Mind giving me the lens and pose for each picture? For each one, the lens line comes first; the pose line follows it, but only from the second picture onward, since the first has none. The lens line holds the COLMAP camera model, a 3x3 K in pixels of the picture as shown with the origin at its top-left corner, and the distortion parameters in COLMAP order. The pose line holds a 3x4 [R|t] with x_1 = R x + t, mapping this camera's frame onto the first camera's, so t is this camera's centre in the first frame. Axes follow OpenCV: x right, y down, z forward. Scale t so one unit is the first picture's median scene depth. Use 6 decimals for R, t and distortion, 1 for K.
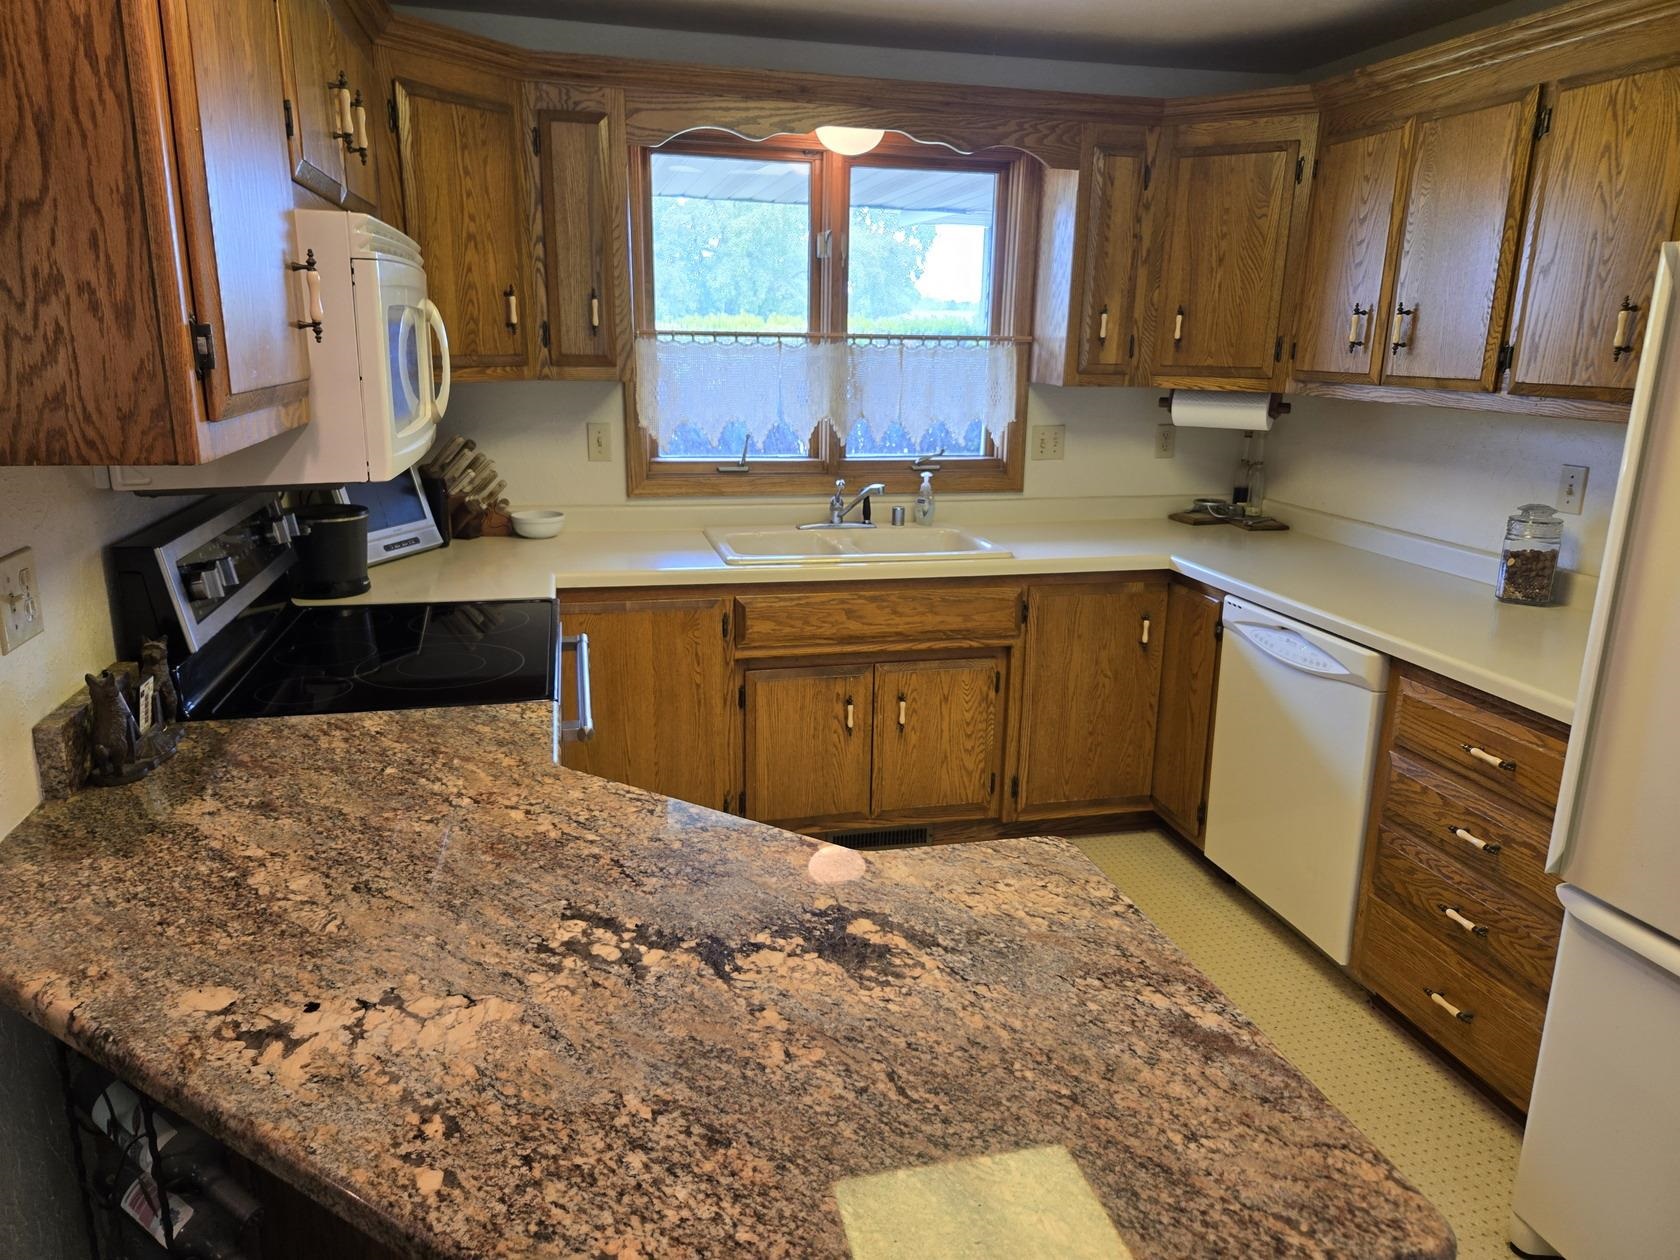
lens RADIAL K [[1147.4, 0, 840.8], [0, 1147.4, 625.3], [0, 0, 1]] dist [0.075640, -0.063798]
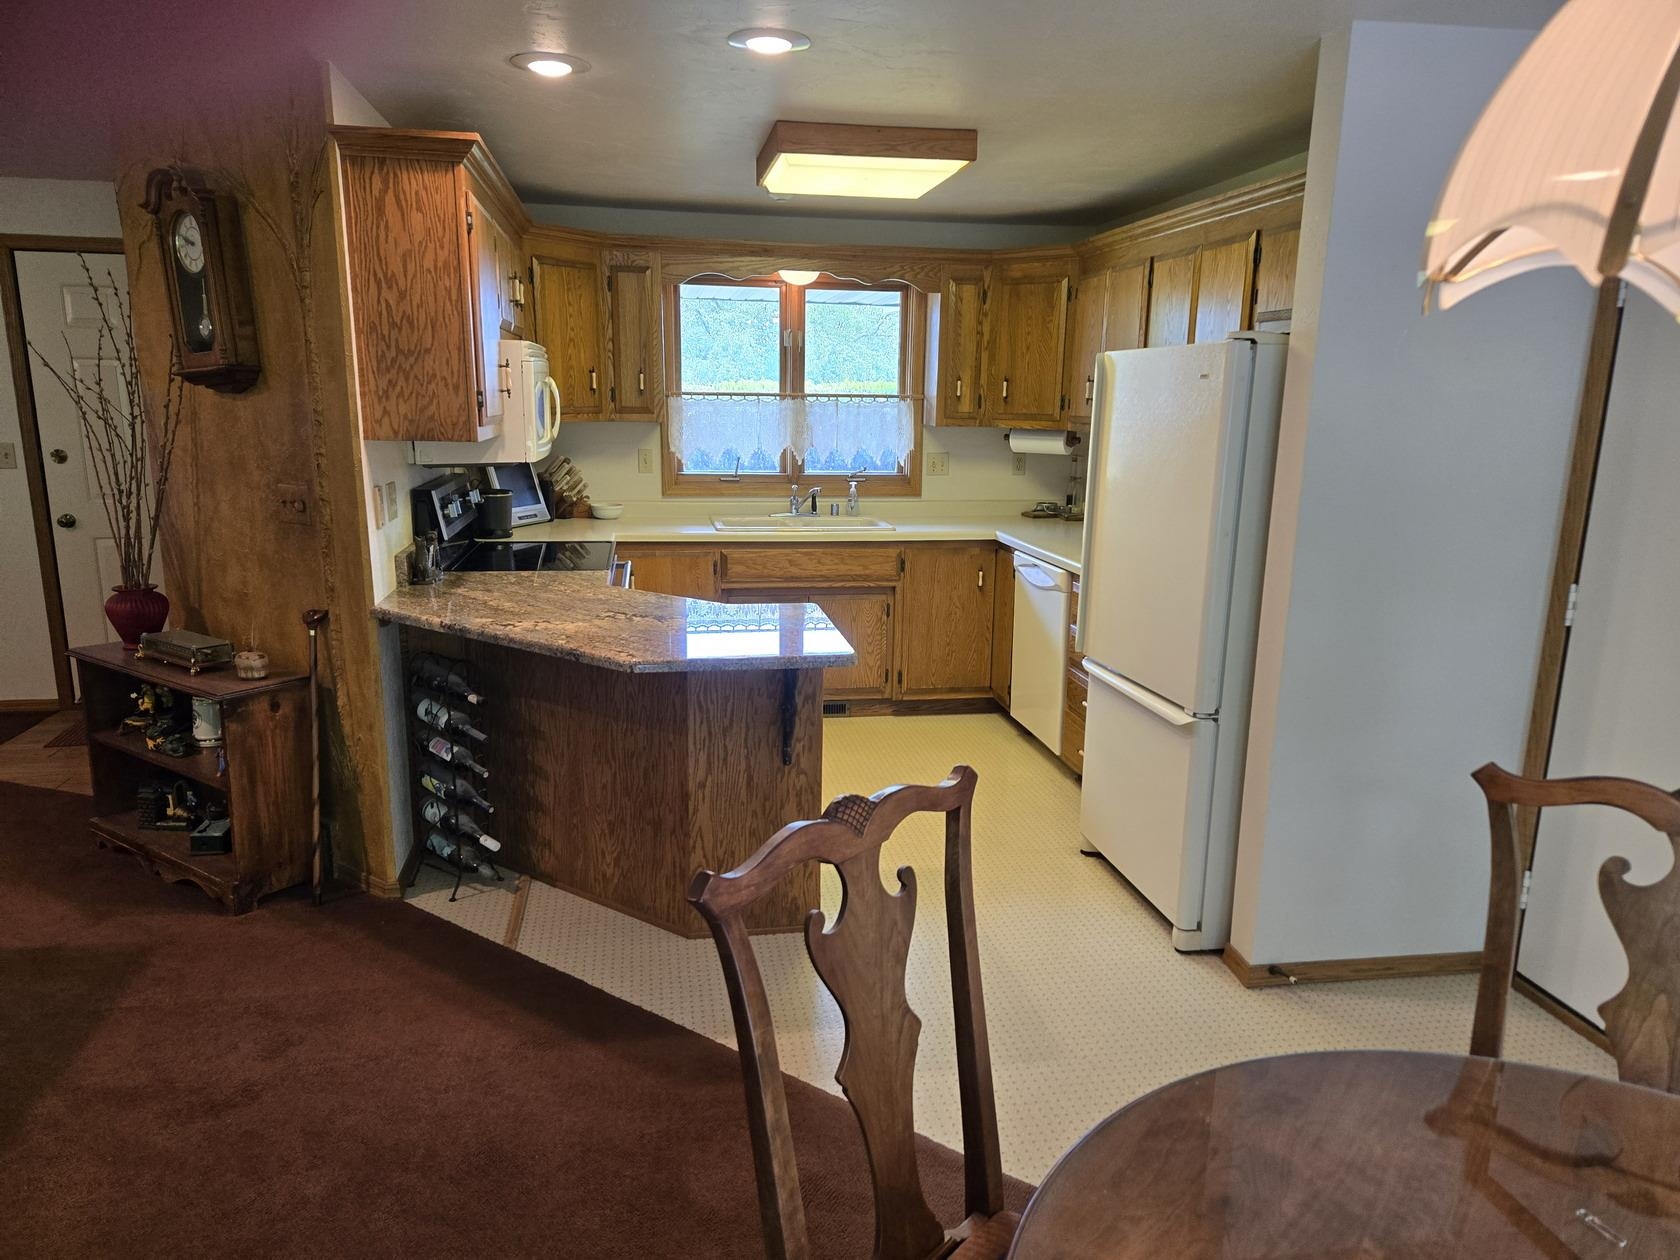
lens RADIAL K [[1123.4, 0, 834.5], [0, 1123.4, 641.1], [0, 0, 1]] dist [0.077920, -0.053330]
pose [[0.997770, 0.010855, -0.065865, 0.167125], [-0.012941, 0.999425, -0.031336, 0.144094], [0.065487, 0.032119, 0.997336, -0.567777]]
